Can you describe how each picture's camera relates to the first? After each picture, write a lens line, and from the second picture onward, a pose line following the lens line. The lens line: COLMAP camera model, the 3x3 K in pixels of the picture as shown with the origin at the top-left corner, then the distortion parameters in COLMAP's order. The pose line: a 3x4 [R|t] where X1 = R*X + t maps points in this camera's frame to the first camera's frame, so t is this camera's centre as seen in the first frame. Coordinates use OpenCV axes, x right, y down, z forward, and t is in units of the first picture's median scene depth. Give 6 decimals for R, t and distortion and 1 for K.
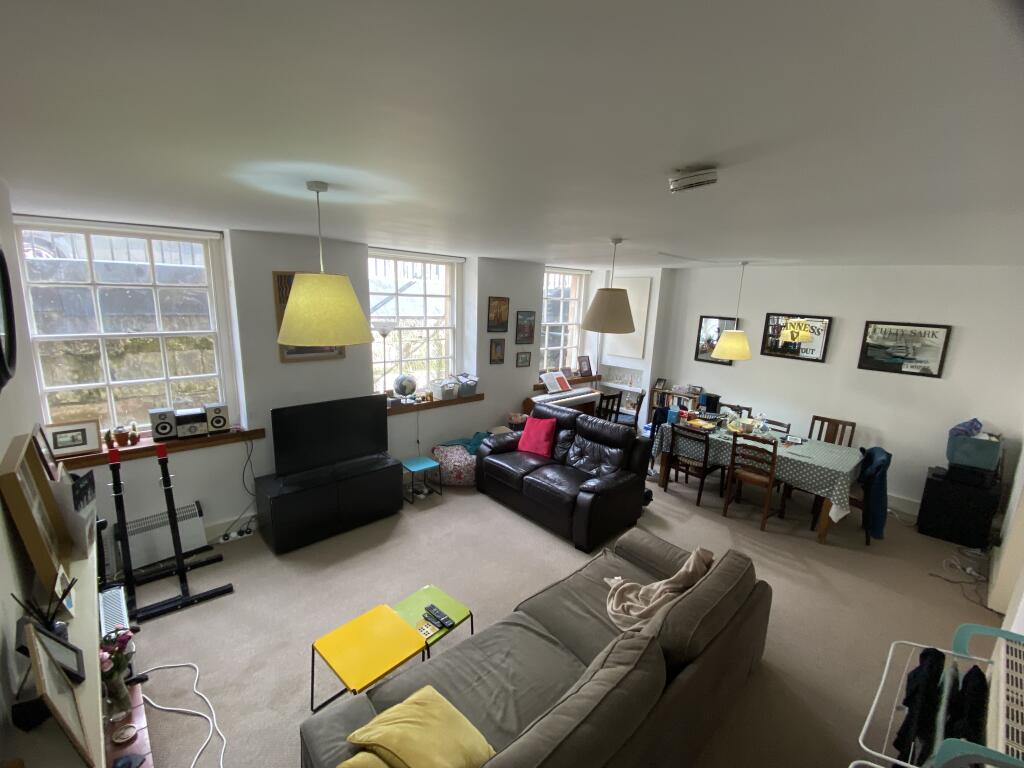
lens RADIAL K [[431.7, 0, 506.2], [0, 431.7, 391.0], [0, 0, 1]] dist [0.041353, -0.000060]
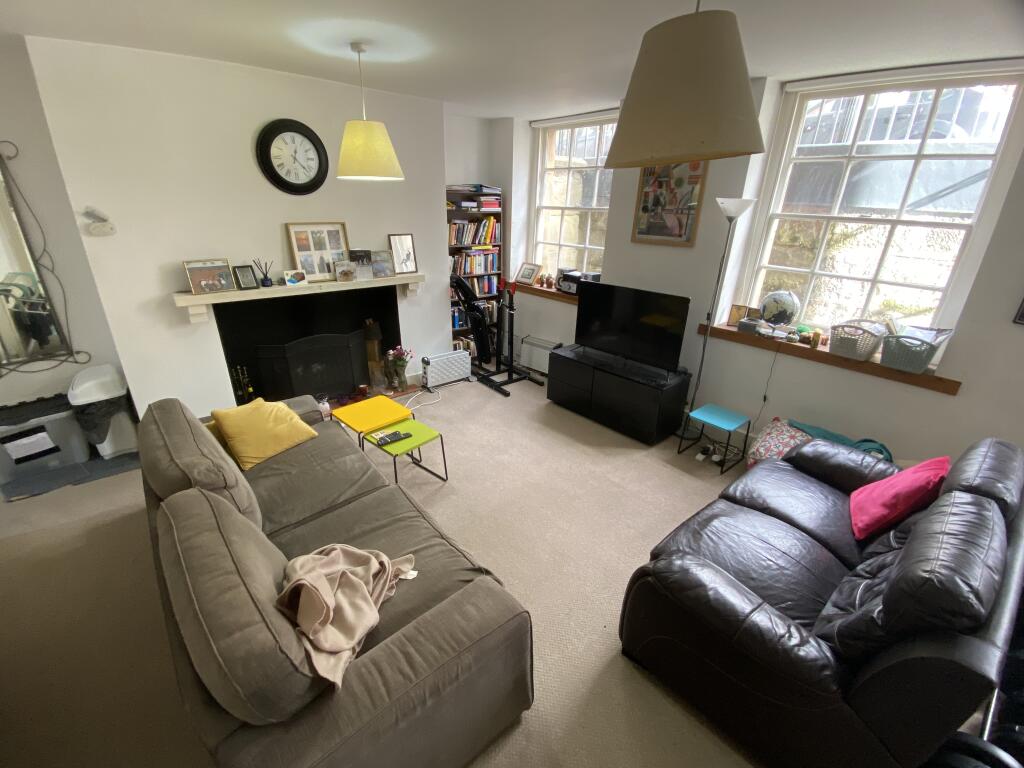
lens RADIAL K [[447.6, 0, 498.2], [0, 447.6, 398.7], [0, 0, 1]] dist [0.027158, -0.027199]
pose [[-0.036106, 0.369749, -0.928430, 0.446097], [-0.242261, 0.898086, 0.367086, -0.036137], [0.969539, 0.238176, 0.057149, 0.566577]]
